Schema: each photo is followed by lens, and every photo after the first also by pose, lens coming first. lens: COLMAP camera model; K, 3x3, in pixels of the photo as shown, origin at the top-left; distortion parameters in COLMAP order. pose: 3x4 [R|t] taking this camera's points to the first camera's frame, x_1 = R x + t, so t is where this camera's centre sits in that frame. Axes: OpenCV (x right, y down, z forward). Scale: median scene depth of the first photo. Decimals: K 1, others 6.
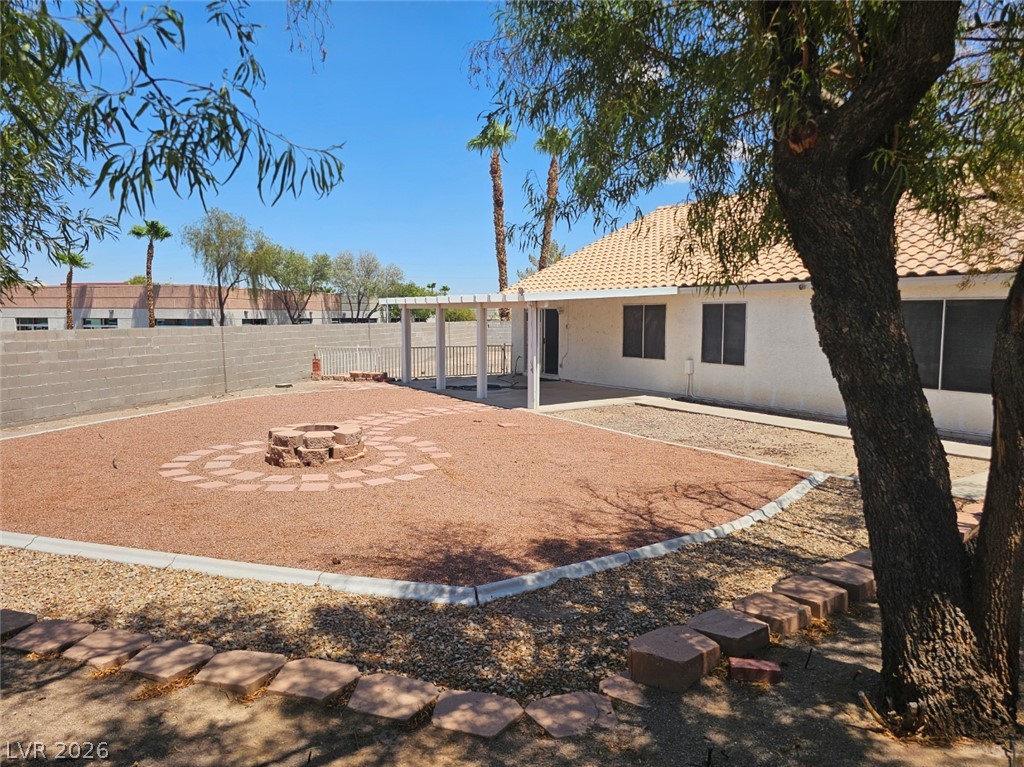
lens RADIAL K [[701.8, 0, 498.6], [0, 701.8, 376.6], [0, 0, 1]] dist [0.051888, -0.053373]
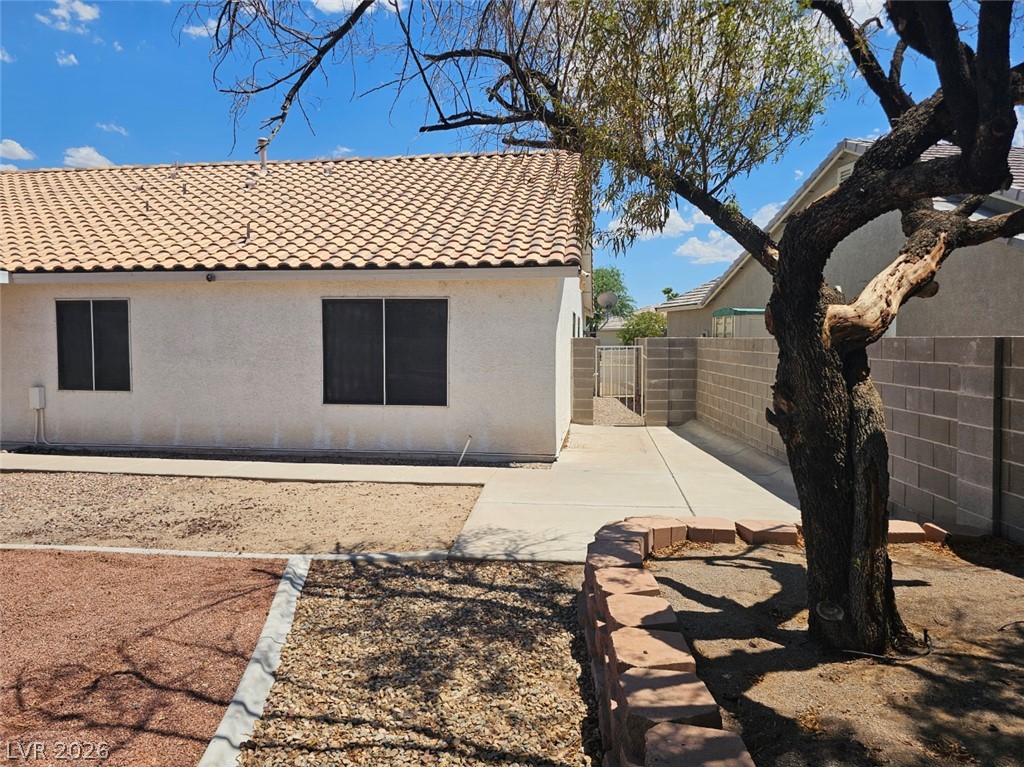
lens RADIAL K [[701.8, 0, 498.6], [0, 701.8, 376.6], [0, 0, 1]] dist [0.051888, -0.053373]
pose [[0.666000, -0.040884, 0.744831, 0.093427], [0.065705, 0.997831, -0.003980, -0.004159], [-0.743052, 0.051590, 0.667242, 0.346087]]
